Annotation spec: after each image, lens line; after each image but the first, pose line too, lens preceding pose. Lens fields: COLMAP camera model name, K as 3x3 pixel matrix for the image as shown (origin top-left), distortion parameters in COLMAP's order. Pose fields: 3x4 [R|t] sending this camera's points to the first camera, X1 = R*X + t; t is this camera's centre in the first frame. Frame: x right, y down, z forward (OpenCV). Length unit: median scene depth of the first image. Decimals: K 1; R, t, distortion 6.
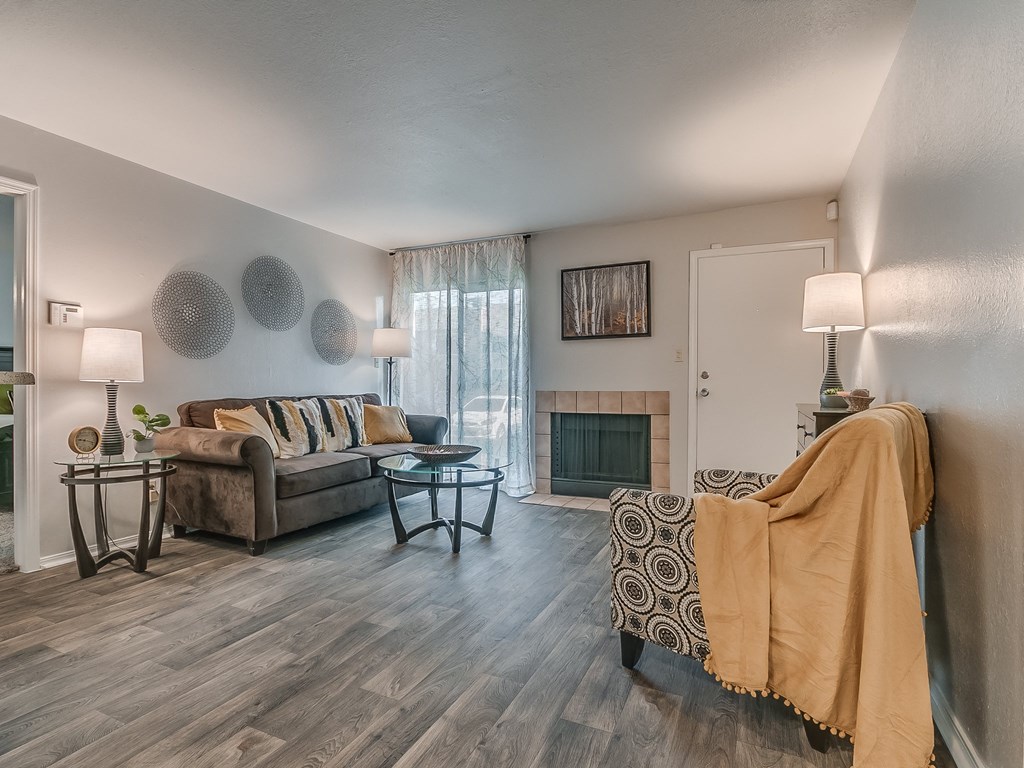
lens RADIAL K [[520.9, 0, 523.8], [0, 520.9, 383.8], [0, 0, 1]] dist [-0.021158, 0.001515]
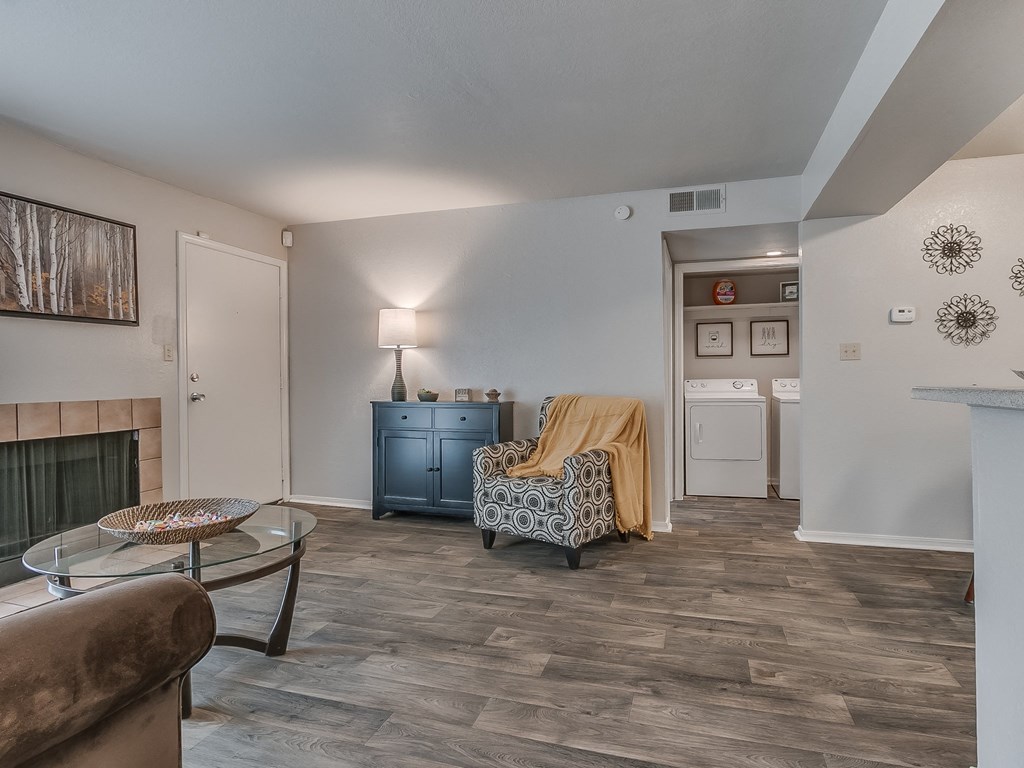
lens RADIAL K [[504.9, 0, 506.9], [0, 504.9, 382.4], [0, 0, 1]] dist [-0.020500, 0.000378]
pose [[-0.041449, -0.007058, 0.999116, -0.504931], [0.005996, 0.999955, 0.007313, -0.011048], [-0.999123, 0.006294, -0.041405, 0.489290]]
